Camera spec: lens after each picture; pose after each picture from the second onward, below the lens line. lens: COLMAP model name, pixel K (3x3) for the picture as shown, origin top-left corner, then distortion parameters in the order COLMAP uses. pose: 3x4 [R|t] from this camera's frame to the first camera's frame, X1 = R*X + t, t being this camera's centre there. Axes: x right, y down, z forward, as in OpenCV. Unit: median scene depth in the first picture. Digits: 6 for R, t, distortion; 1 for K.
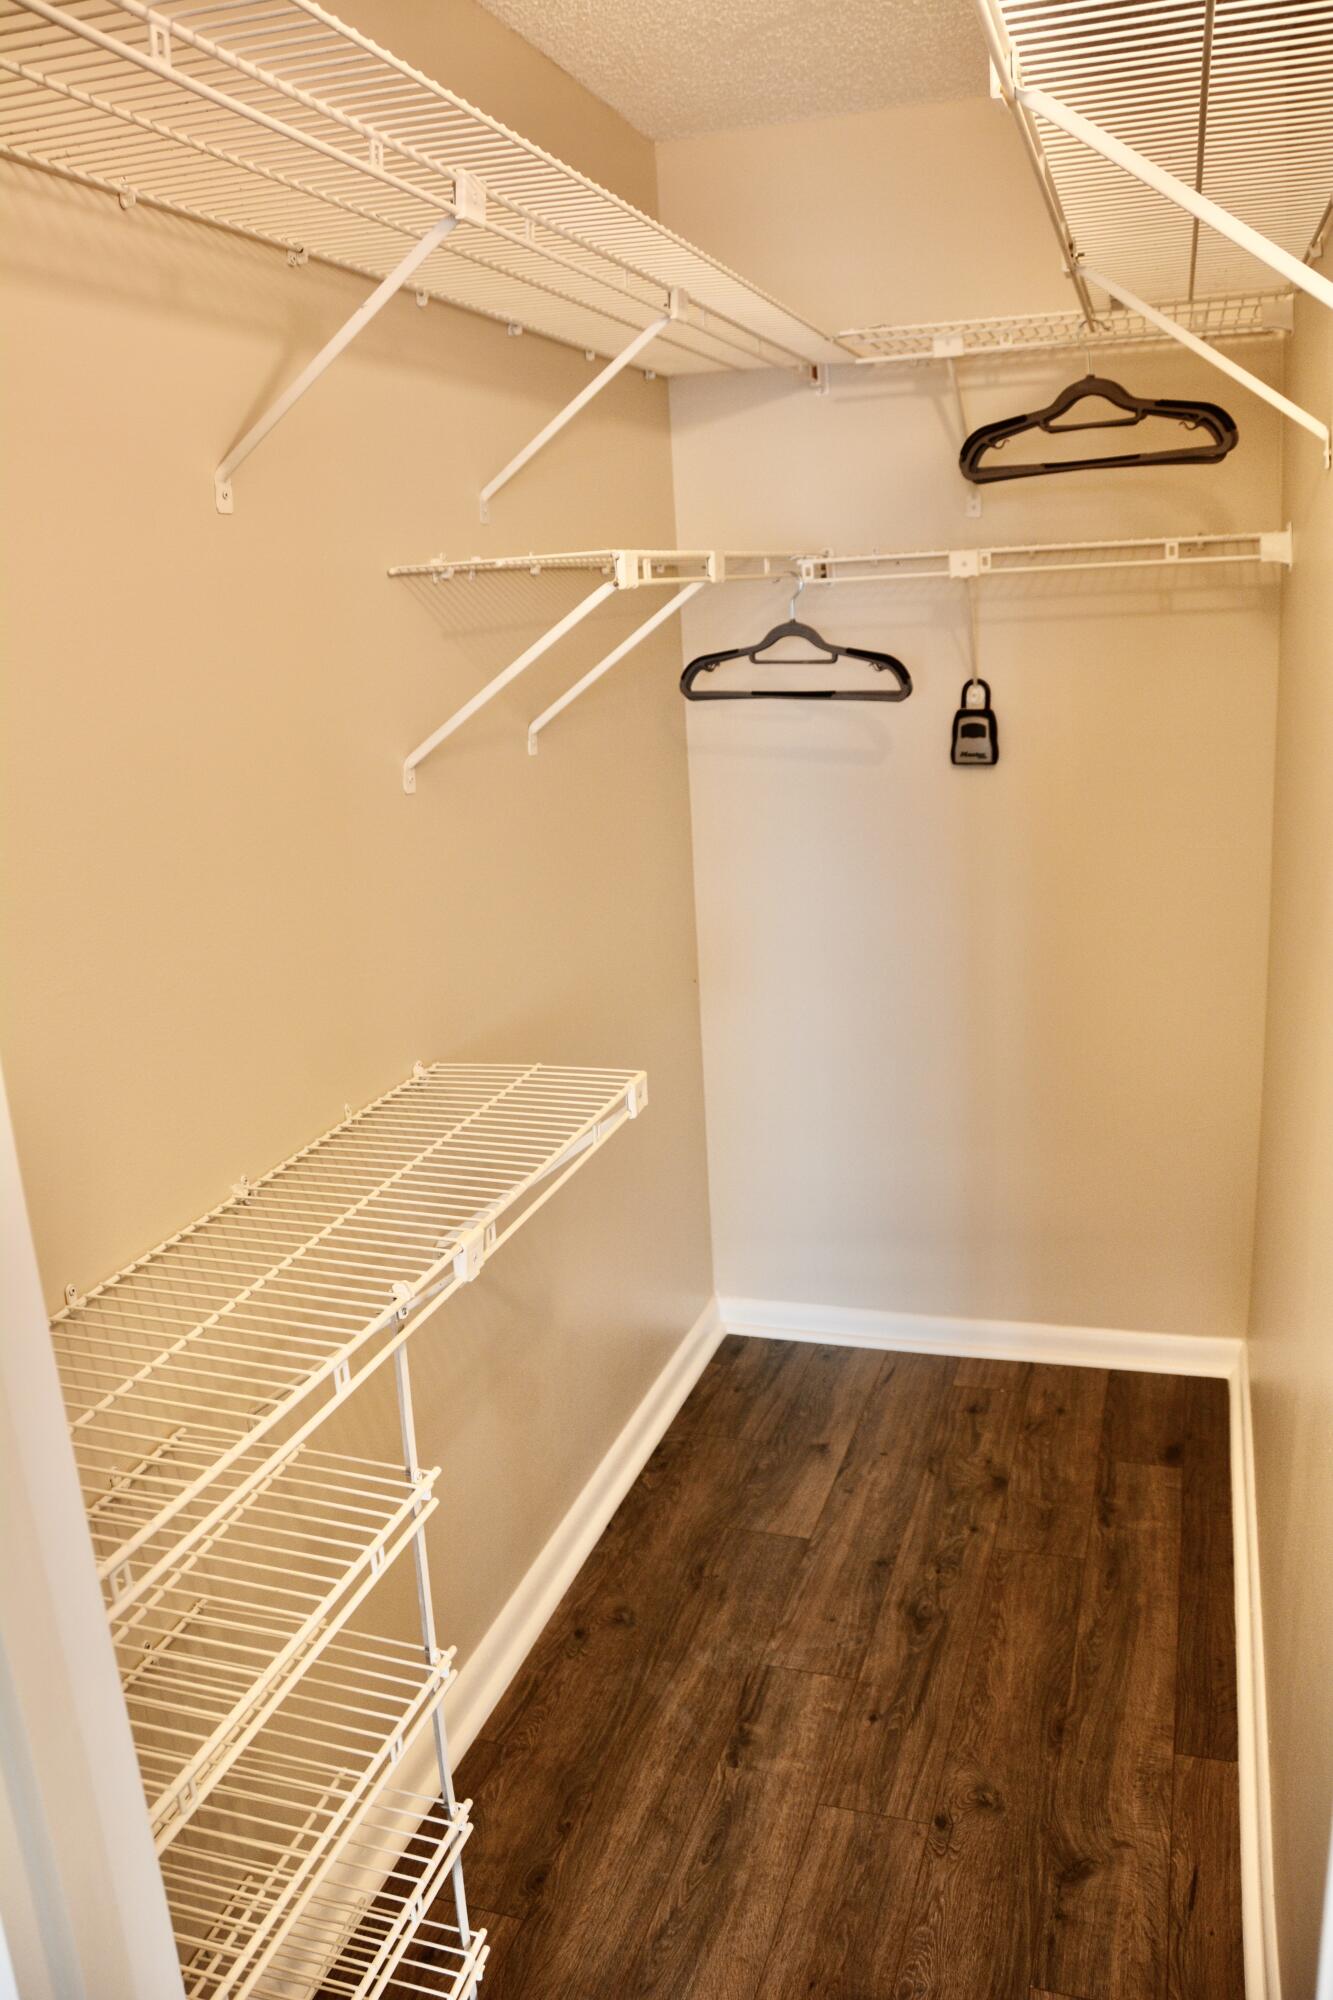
lens RADIAL K [[1544.6, 0, 665.0], [0, 1544.6, 1004.5], [0, 0, 1]] dist [-0.154904, 0.100014]
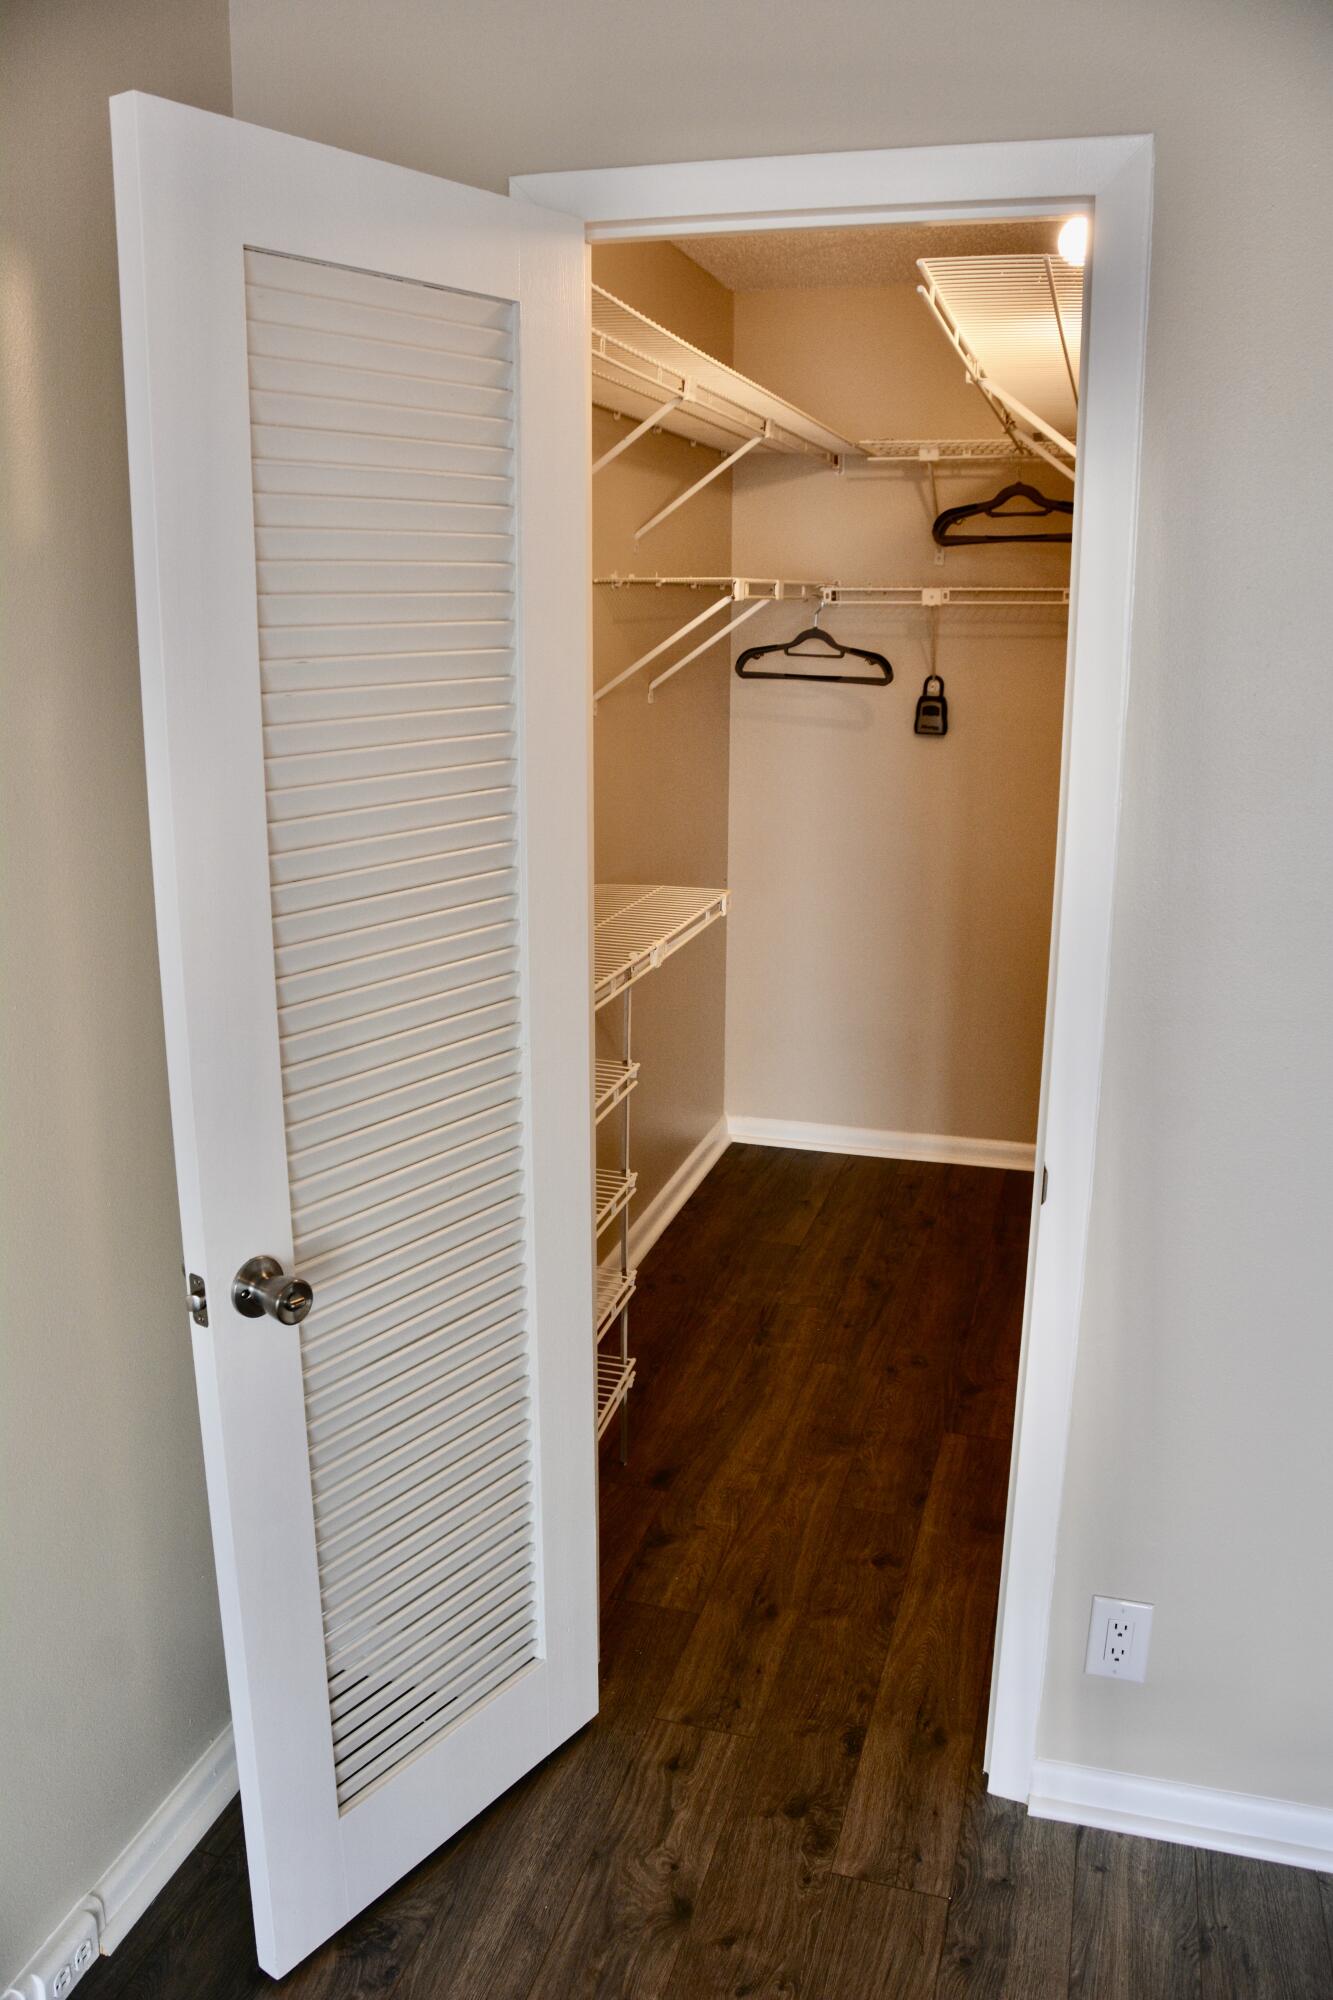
lens RADIAL K [[1544.6, 0, 666.2], [0, 1544.6, 998.4], [0, 0, 1]] dist [-0.154904, 0.100014]
pose [[0.997744, 0.048539, 0.046380, -0.118823], [-0.048015, 0.998770, -0.012345, 0.141907], [-0.046922, 0.010090, 0.998848, -0.503203]]
